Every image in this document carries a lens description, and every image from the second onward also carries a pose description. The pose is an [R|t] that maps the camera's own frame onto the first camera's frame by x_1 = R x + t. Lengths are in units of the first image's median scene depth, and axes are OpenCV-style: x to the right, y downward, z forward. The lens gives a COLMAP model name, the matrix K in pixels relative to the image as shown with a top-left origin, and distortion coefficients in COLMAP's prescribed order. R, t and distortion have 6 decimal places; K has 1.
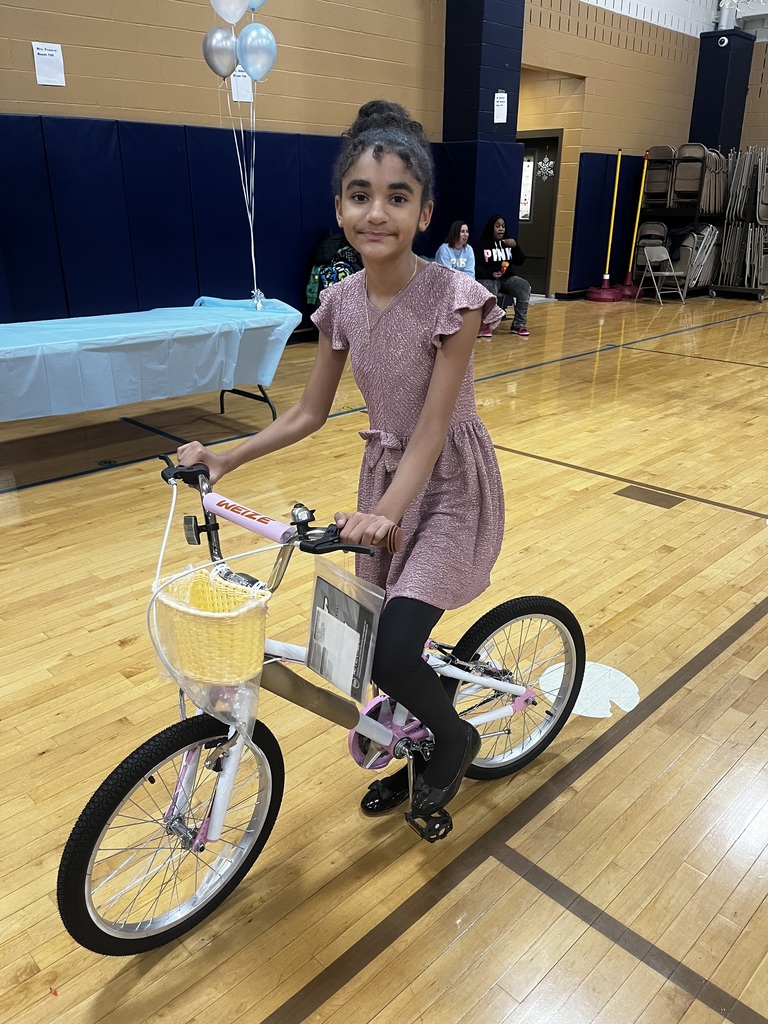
lens RADIAL K [[783.0, 0, 383.8], [0, 783.0, 512.8], [0, 0, 1]] dist [0.036715, -0.031253]
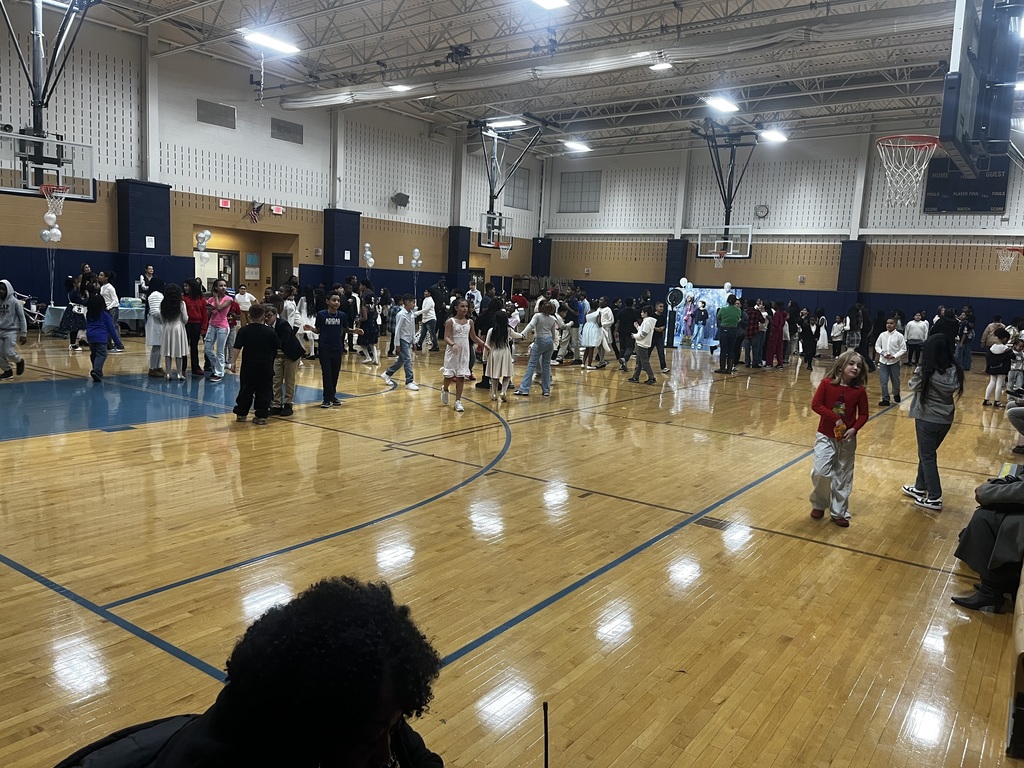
lens RADIAL K [[783.0, 0, 510.1], [0, 783.0, 384.0], [0, 0, 1]] dist [0.036715, -0.031253]
pose [[0.983022, 0.024498, 0.181845, -0.217179], [0.018616, 0.972616, -0.231670, 0.652067], [-0.182541, 0.231122, 0.955647, -1.797266]]
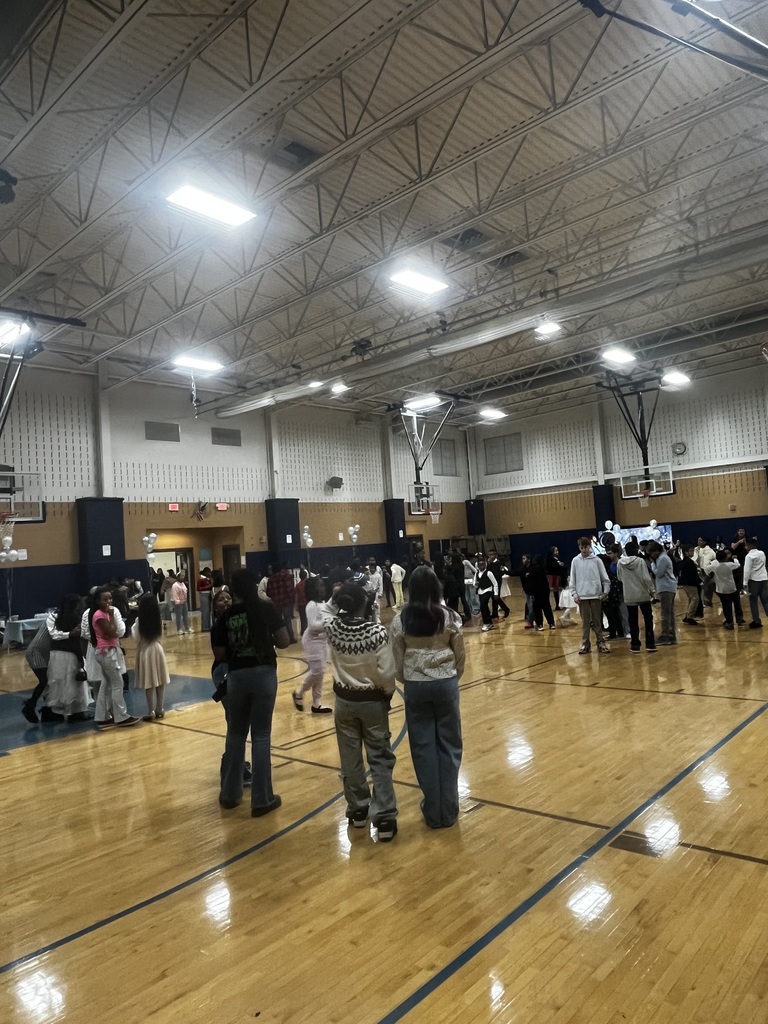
lens RADIAL K [[703.3, 0, 387.4], [0, 703.3, 509.7], [0, 0, 1]] dist [0.001560, -0.009643]
pose [[0.995347, -0.069096, 0.067153, -0.107472], [0.090636, 0.907931, -0.409201, 0.596709], [-0.032696, 0.413384, 0.909970, -1.669294]]
